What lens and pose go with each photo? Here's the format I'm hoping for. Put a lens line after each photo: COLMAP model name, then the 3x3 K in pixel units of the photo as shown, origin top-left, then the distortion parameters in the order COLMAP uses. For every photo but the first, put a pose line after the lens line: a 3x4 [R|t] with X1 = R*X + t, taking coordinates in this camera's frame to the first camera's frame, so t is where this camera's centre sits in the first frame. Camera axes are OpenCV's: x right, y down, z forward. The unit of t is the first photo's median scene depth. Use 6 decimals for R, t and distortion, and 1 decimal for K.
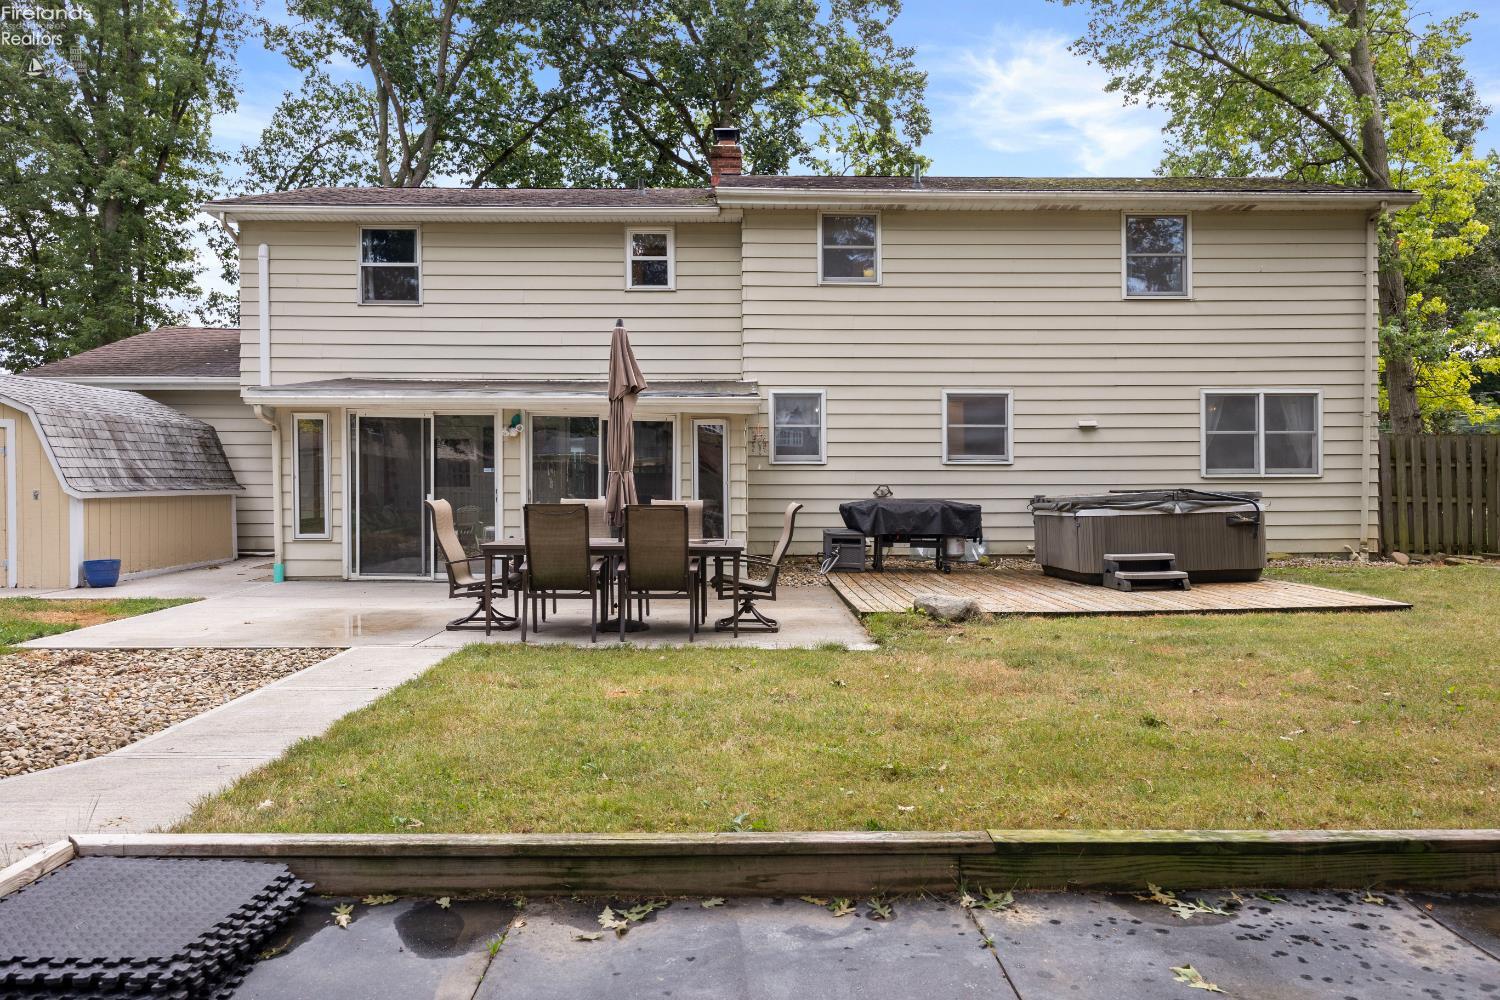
lens RADIAL K [[1055.7, 0, 750.0], [0, 1055.7, 500.0], [0, 0, 1]] dist [0.005124, 0.000541]
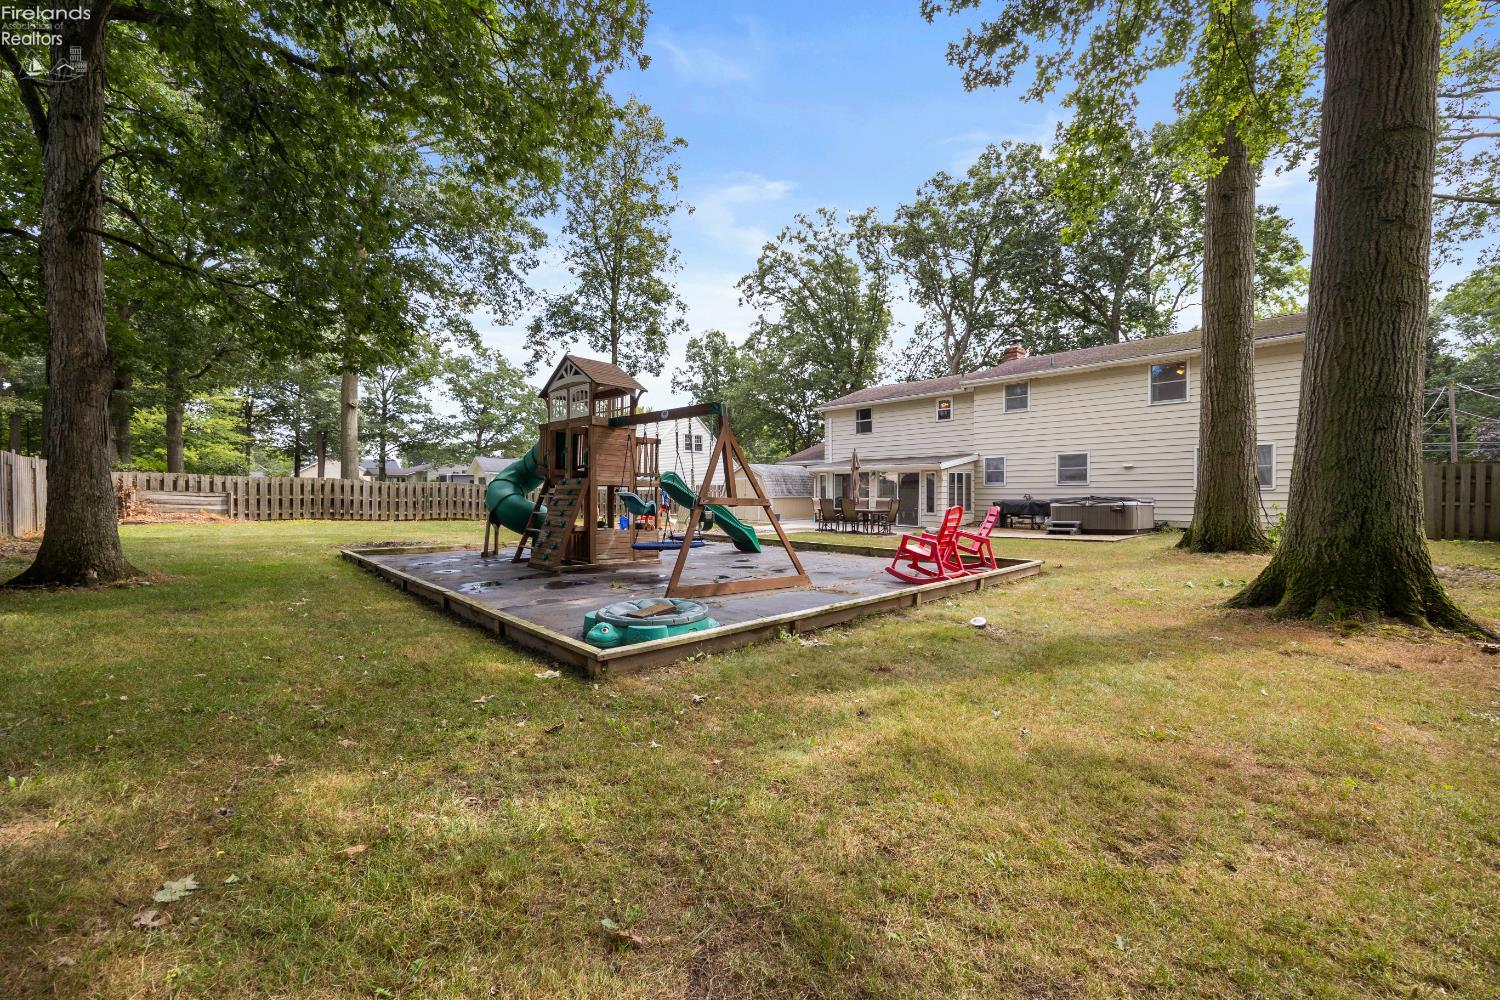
lens RADIAL K [[570.4, 0, 750.0], [0, 570.4, 500.0], [0, 0, 1]] dist [-0.000208, -0.000017]
pose [[0.699085, 0.004953, -0.715021, 0.611321], [-0.004396, 0.999987, 0.002629, -0.000899], [0.715025, 0.001305, 0.699098, -0.372986]]
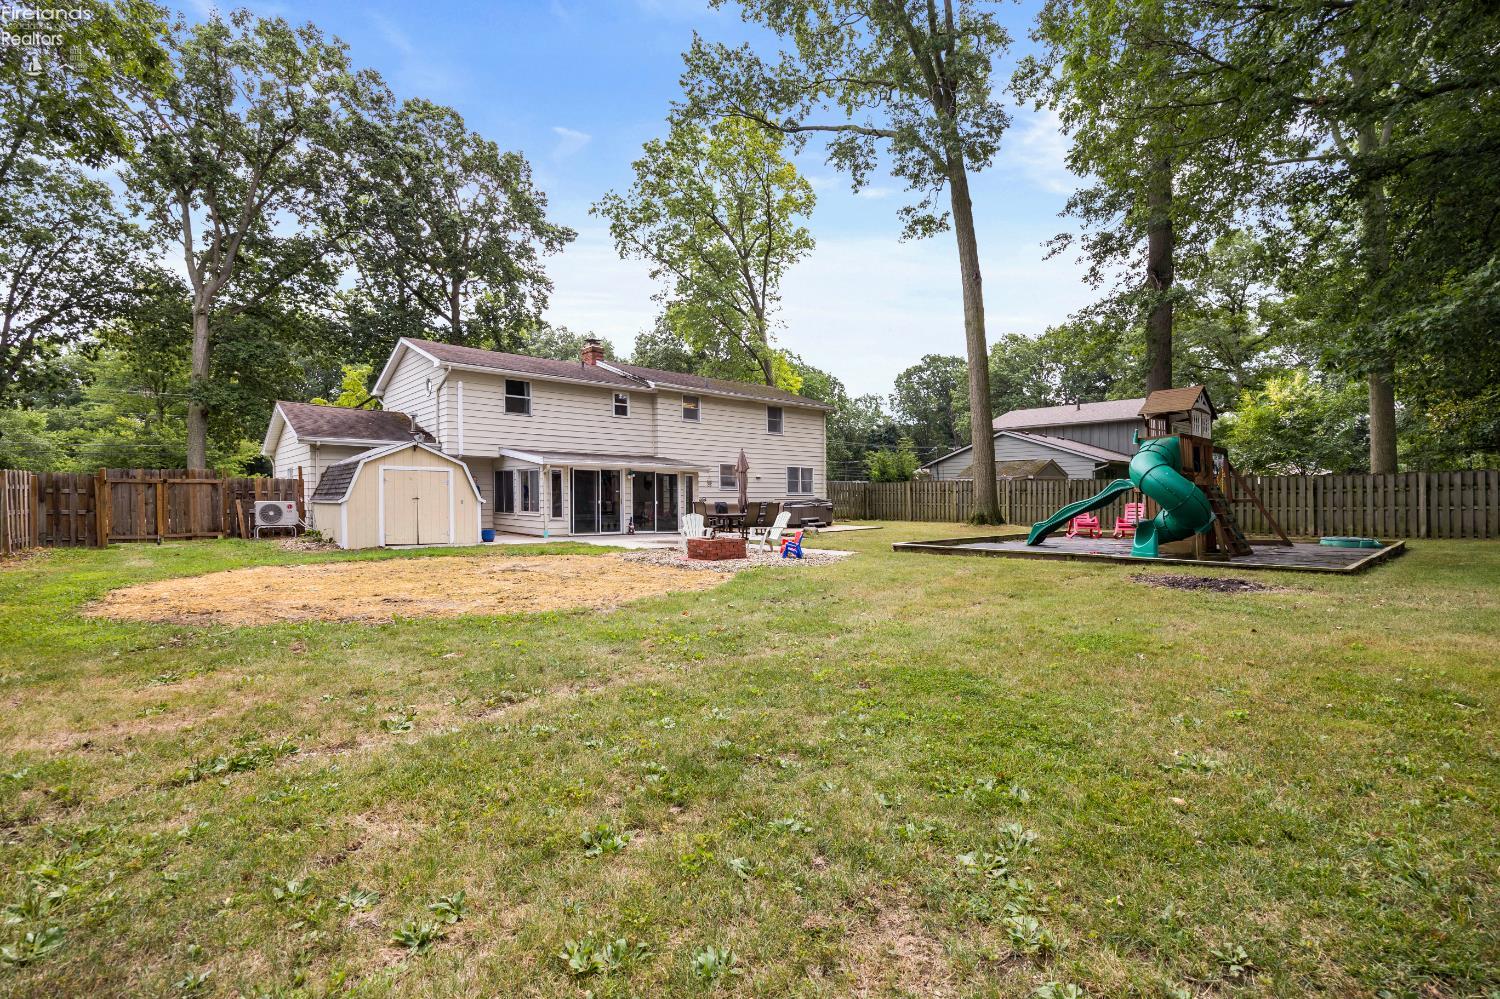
lens RADIAL K [[651.0, 0, 750.0], [0, 651.0, 499.5], [0, 0, 1]] dist [-0.015114, 0.000022]
pose [[0.768879, 0.001033, 0.639393, -0.850927], [0.002394, 0.999987, -0.004495, 0.000235], [-0.639390, 0.004986, 0.768867, -0.365119]]
